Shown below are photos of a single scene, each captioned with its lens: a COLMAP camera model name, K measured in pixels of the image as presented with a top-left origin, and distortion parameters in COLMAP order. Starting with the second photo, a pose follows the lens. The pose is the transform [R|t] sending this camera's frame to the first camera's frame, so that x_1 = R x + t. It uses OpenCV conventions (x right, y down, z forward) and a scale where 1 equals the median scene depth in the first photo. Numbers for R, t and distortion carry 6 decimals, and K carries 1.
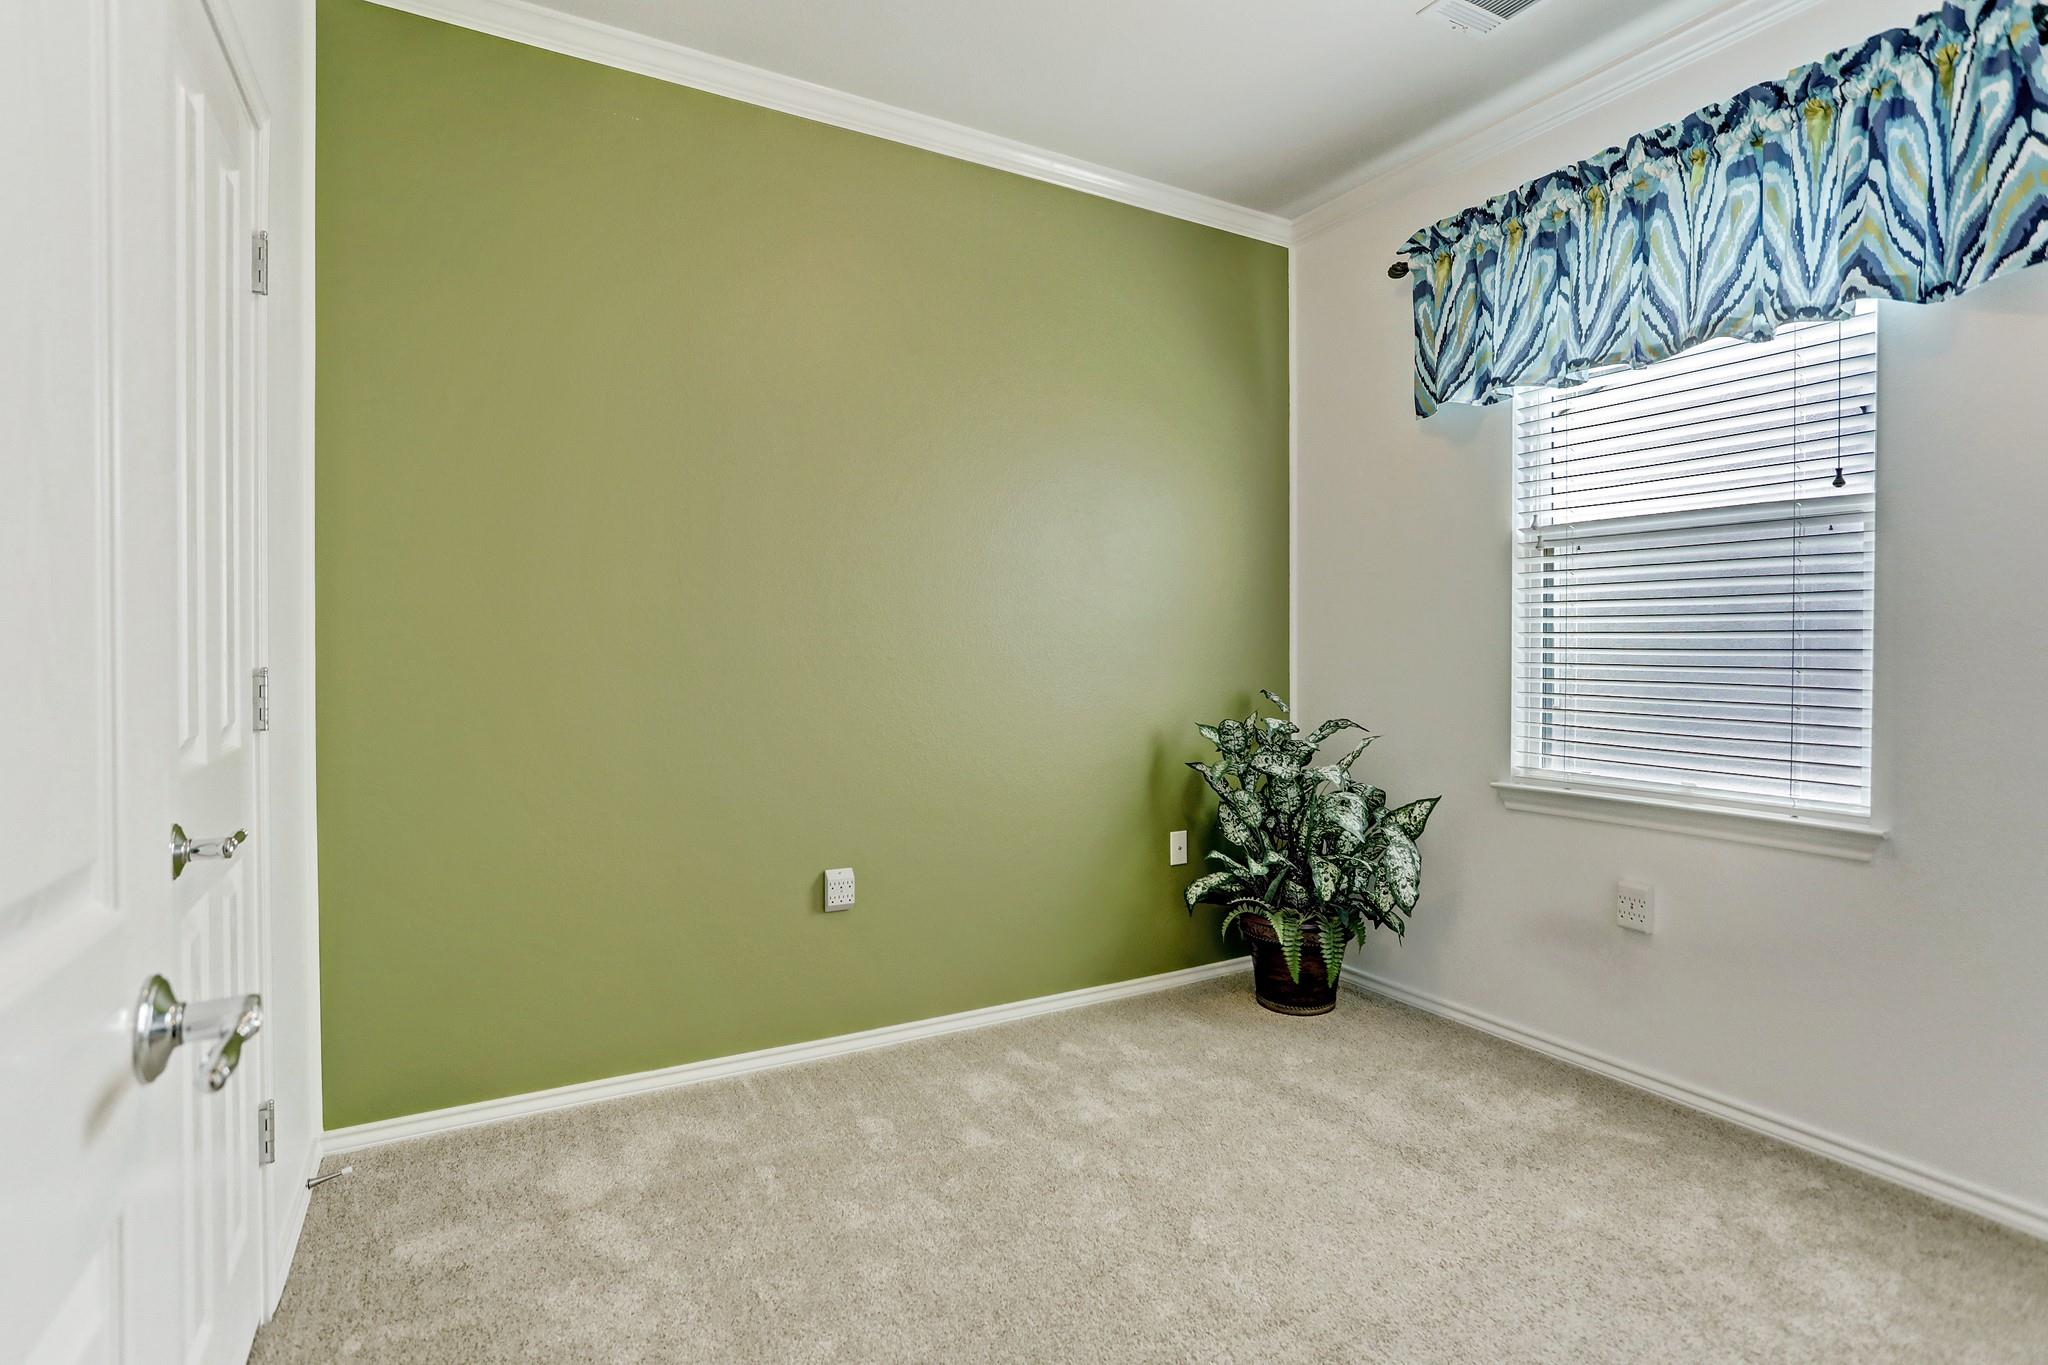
lens RADIAL K [[1009.4, 0, 1028.3], [0, 1009.4, 656.6], [0, 0, 1]] dist [-0.060065, 0.029063]
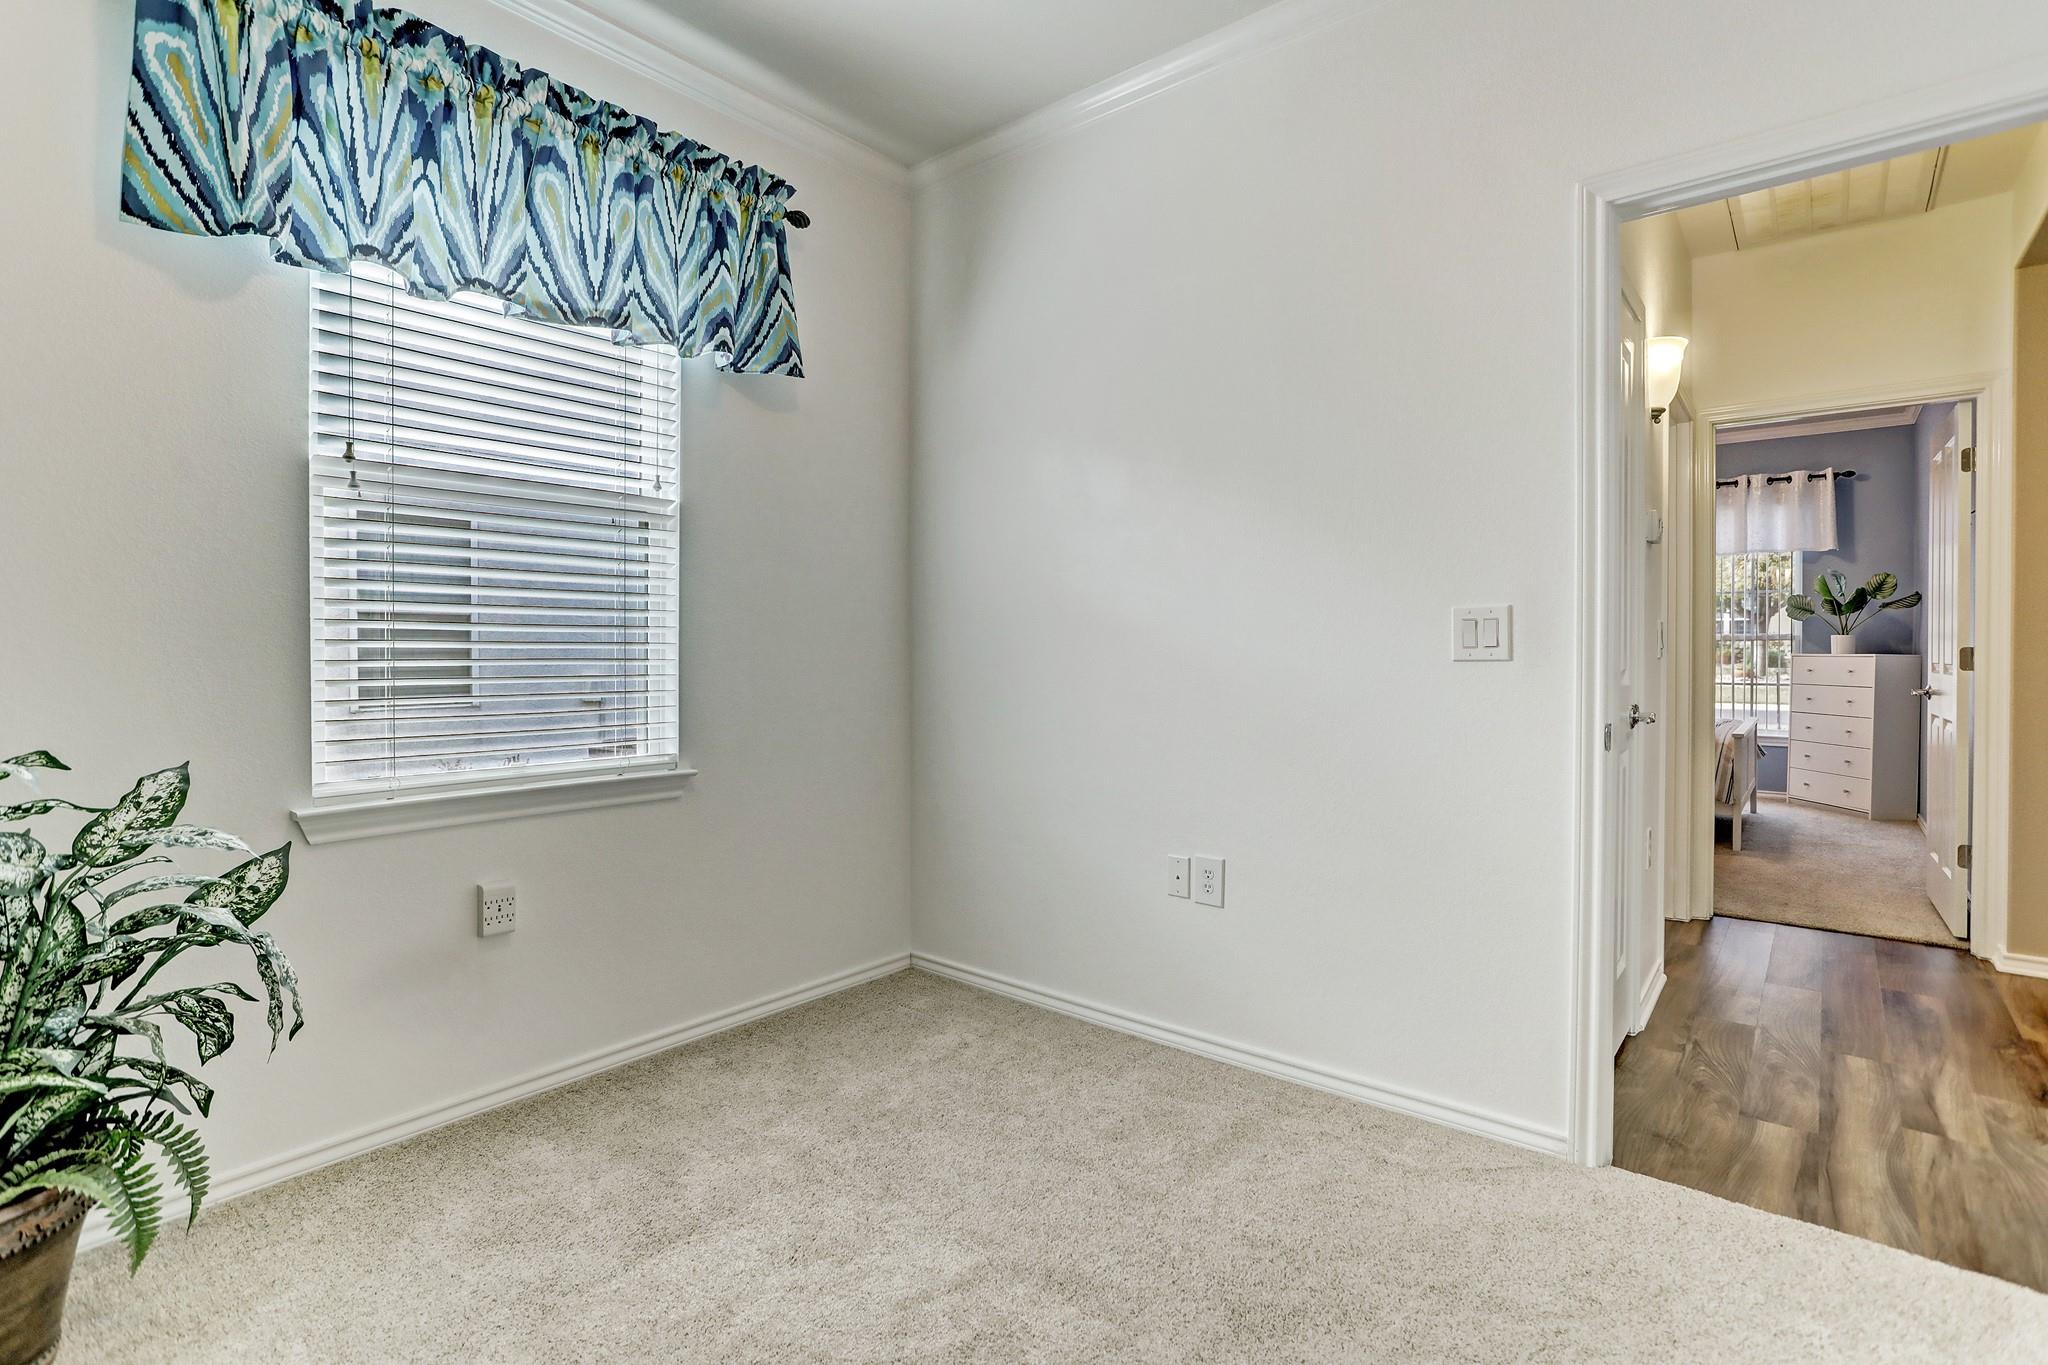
lens RADIAL K [[1009.4, 0, 1028.3], [0, 1009.4, 656.6], [0, 0, 1]] dist [-0.060065, 0.029063]
pose [[-0.370787, -0.011146, 0.928651, -0.452080], [0.004450, 0.999895, 0.013778, 0.013691], [-0.928707, 0.009241, -0.370699, 0.981618]]
